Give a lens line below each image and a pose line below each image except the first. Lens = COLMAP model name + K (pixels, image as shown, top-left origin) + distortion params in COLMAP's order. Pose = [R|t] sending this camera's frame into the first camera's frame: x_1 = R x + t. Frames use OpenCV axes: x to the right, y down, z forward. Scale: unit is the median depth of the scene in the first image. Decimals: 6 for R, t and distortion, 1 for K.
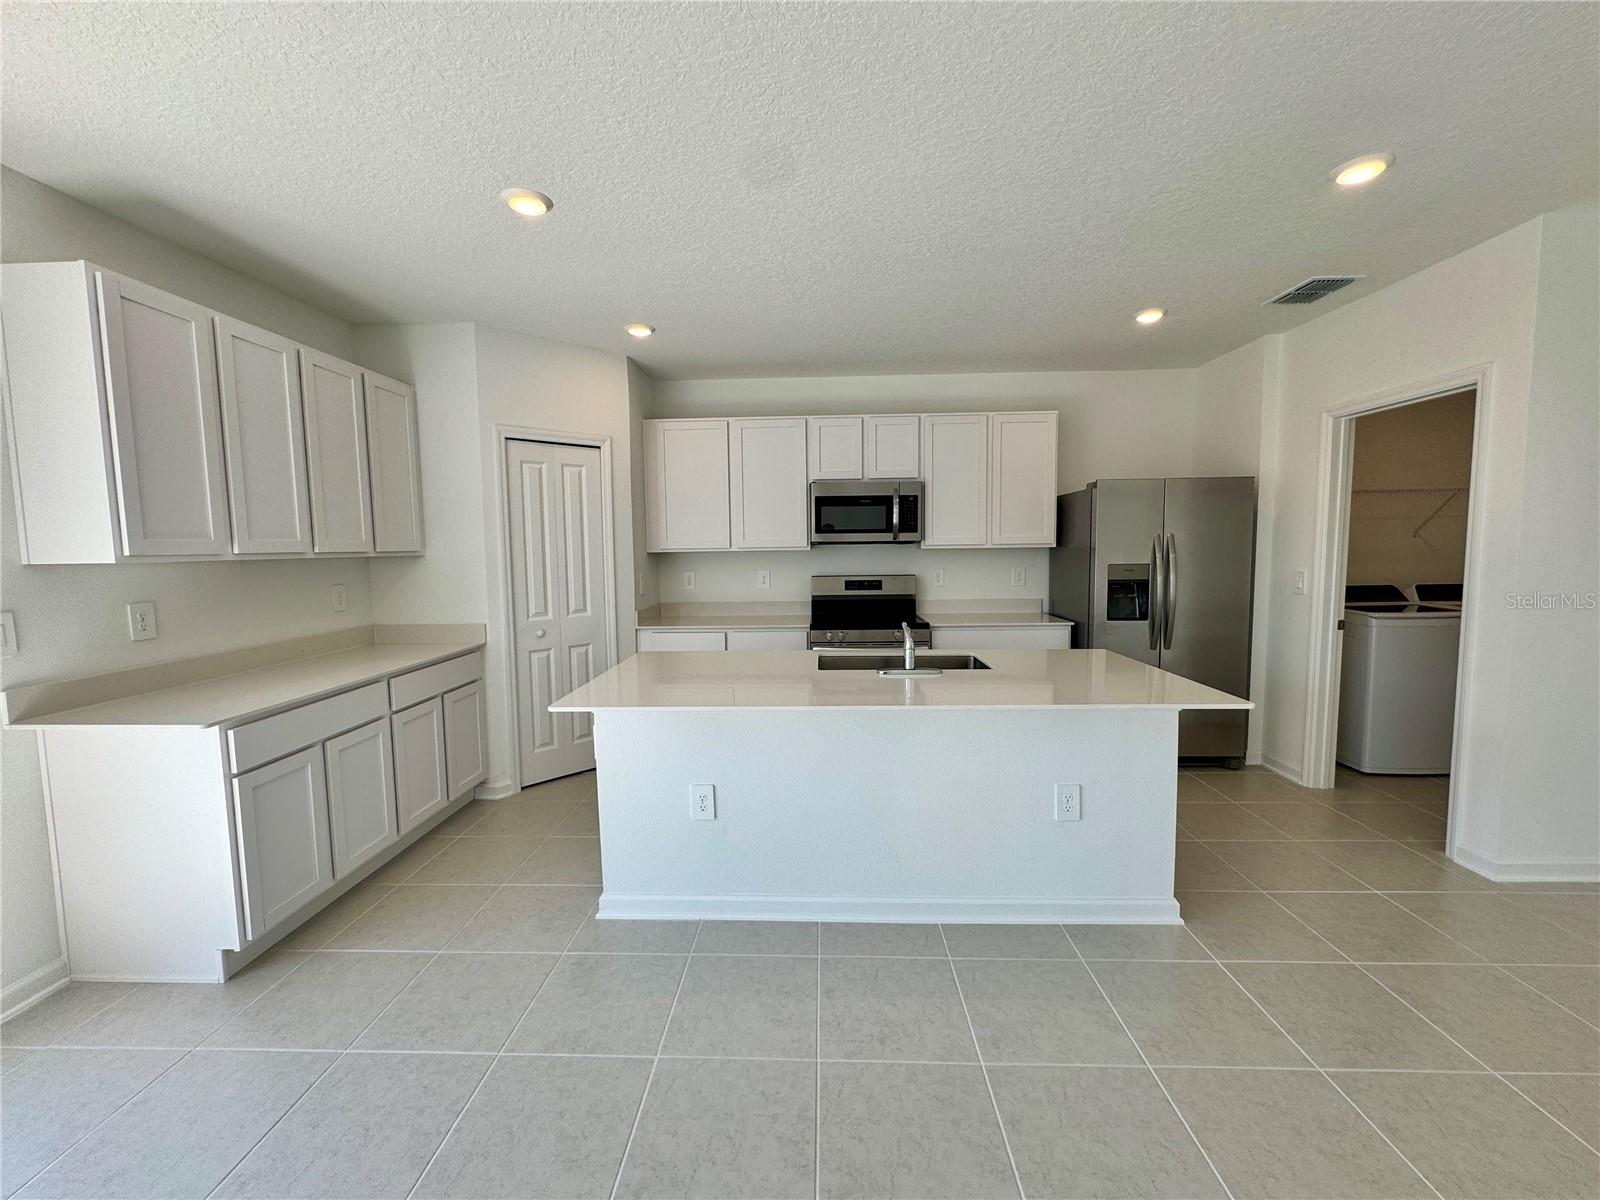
lens RADIAL K [[637.8, 0, 800.0], [0, 637.8, 600.0], [0, 0, 1]] dist [-0.002886, -0.000031]
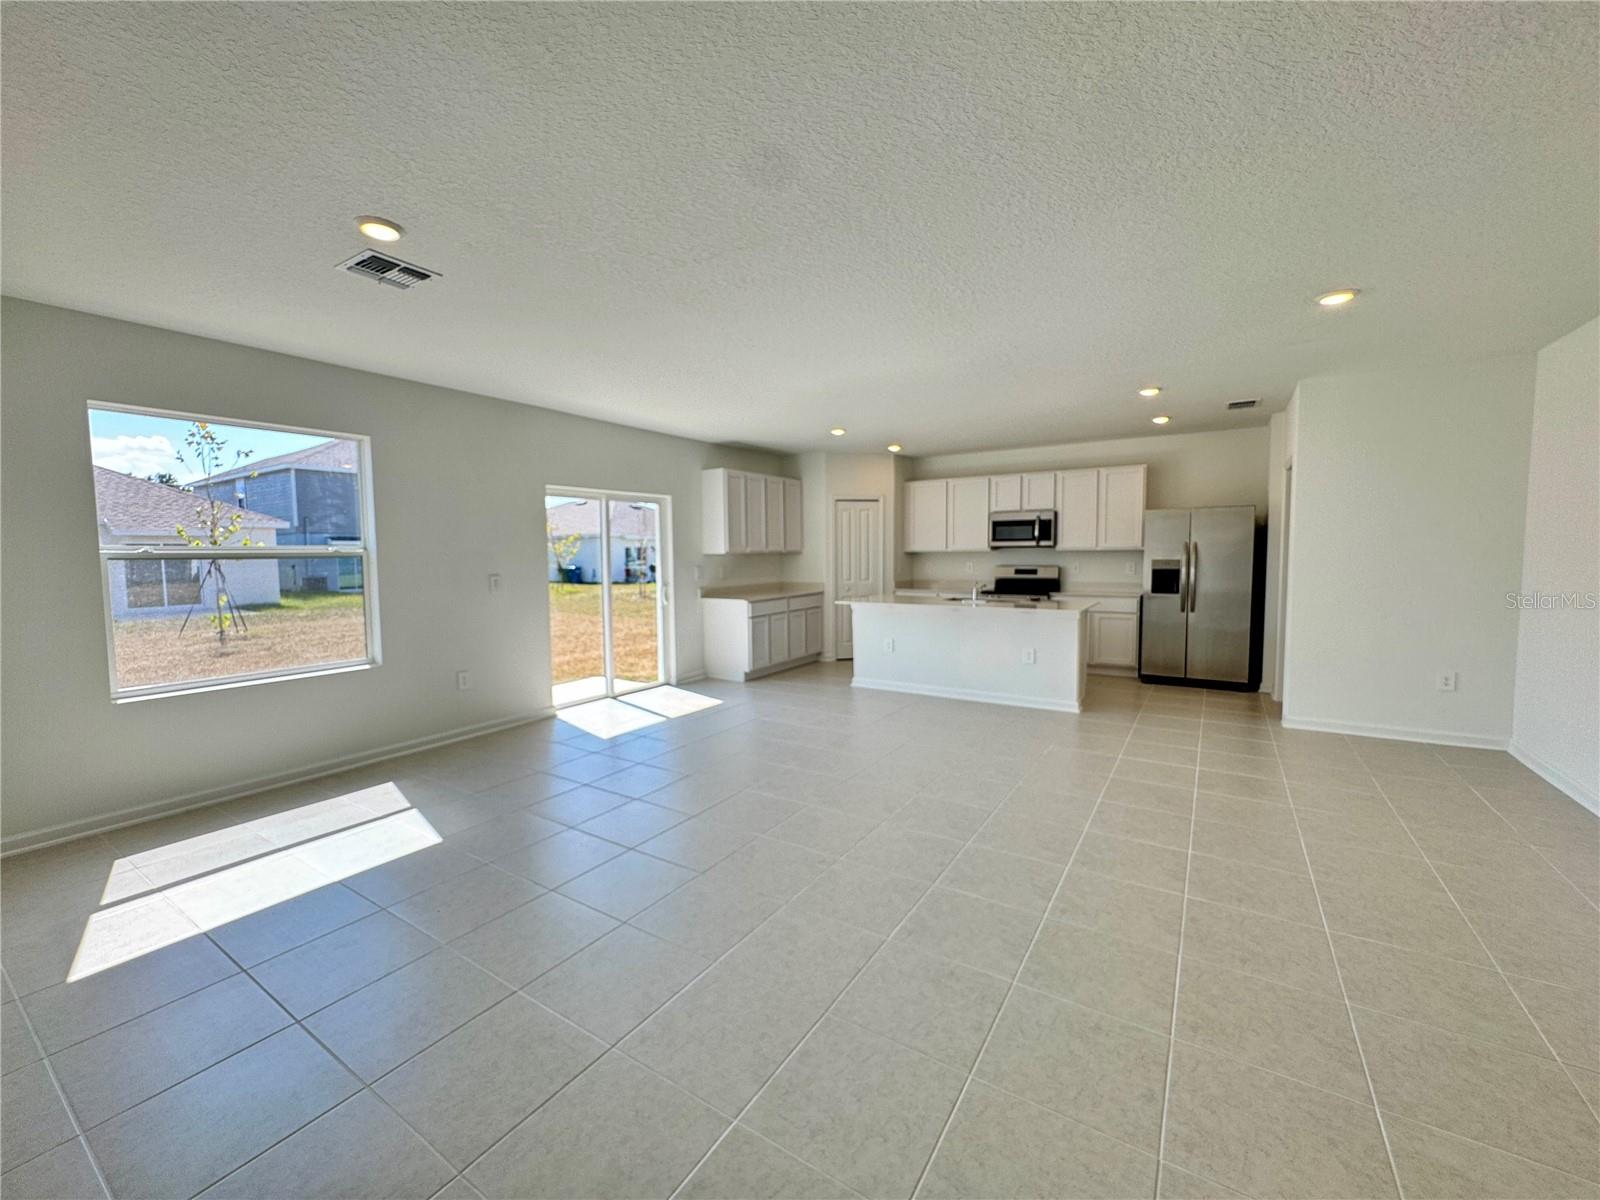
lens RADIAL K [[641.6, 0, 800.0], [0, 641.6, 600.0], [0, 0, 1]] dist [-0.000441, -0.000149]
pose [[0.861808, 0.042121, -0.505483, 0.539767], [-0.043430, 0.999014, 0.009202, 0.074817], [0.505373, 0.014022, 0.862787, -0.930310]]
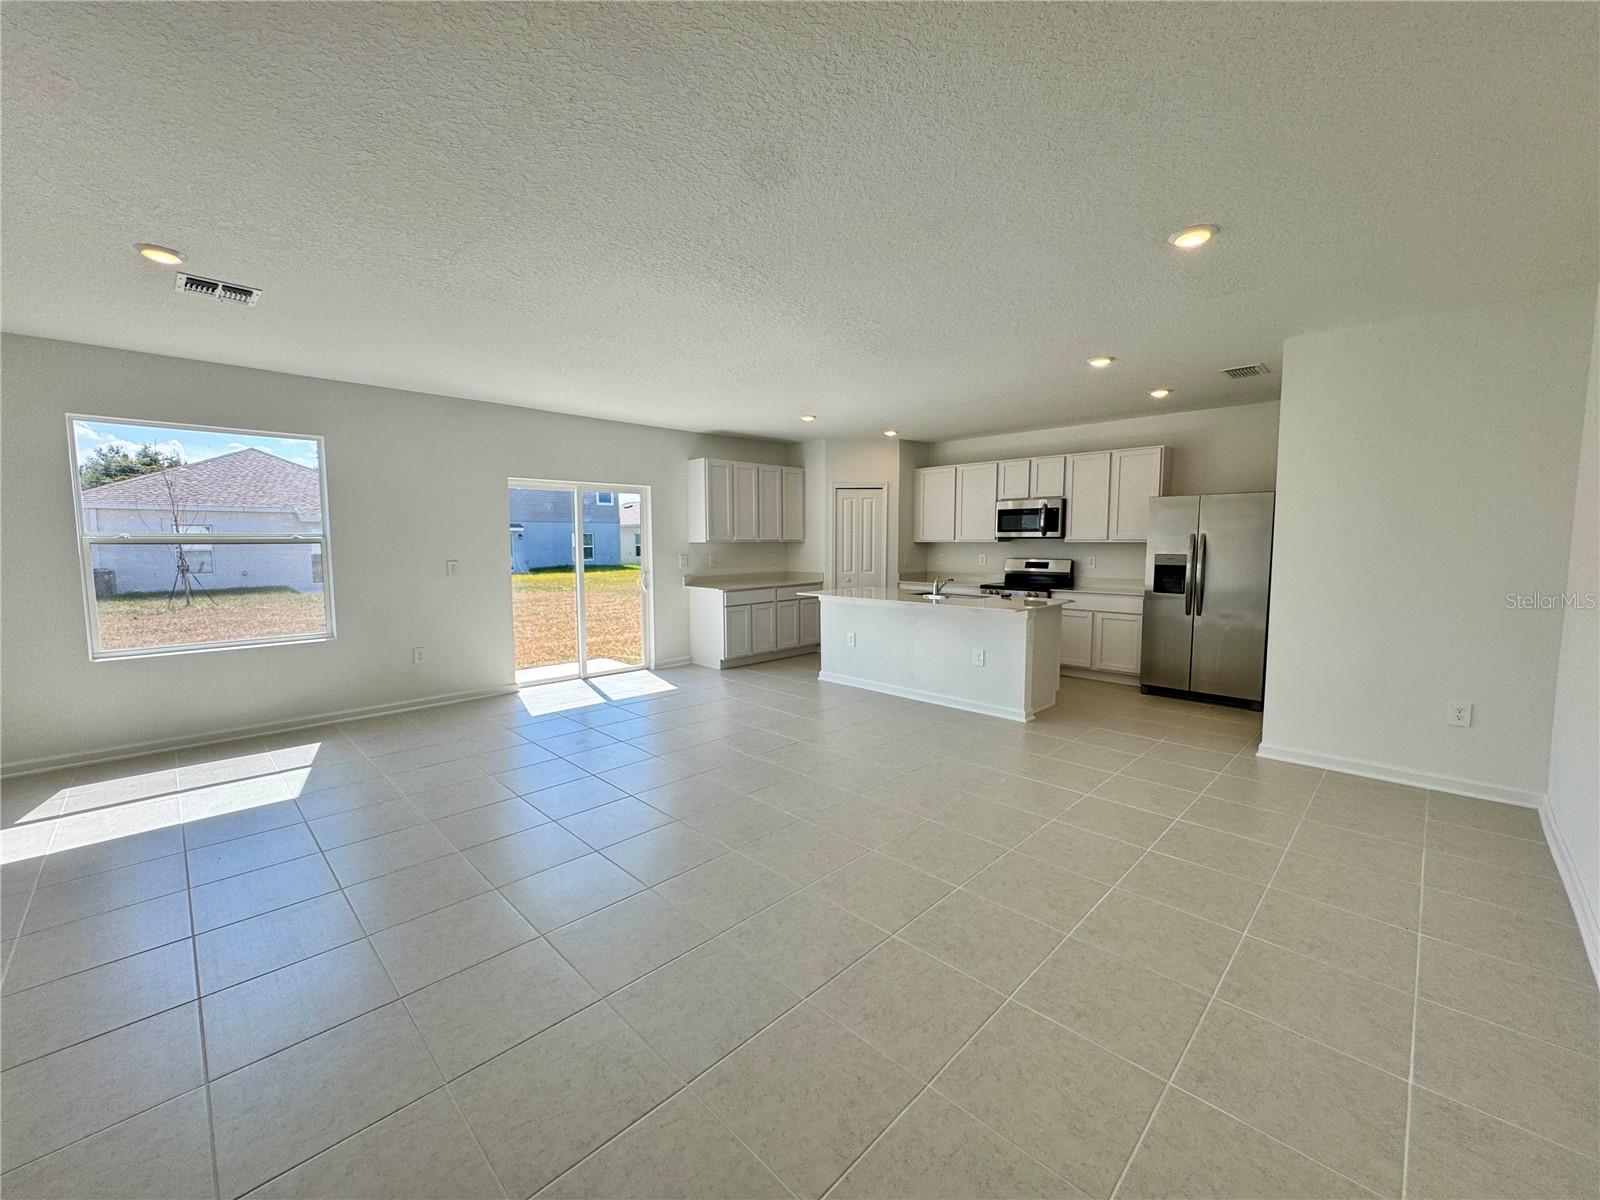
lens RADIAL K [[637.8, 0, 800.0], [0, 637.8, 600.0], [0, 0, 1]] dist [-0.002886, -0.000031]
pose [[0.737694, 0.074484, -0.671014, 0.871195], [-0.064134, 0.997132, 0.040177, 0.043309], [0.672082, 0.013397, 0.740355, -0.643022]]
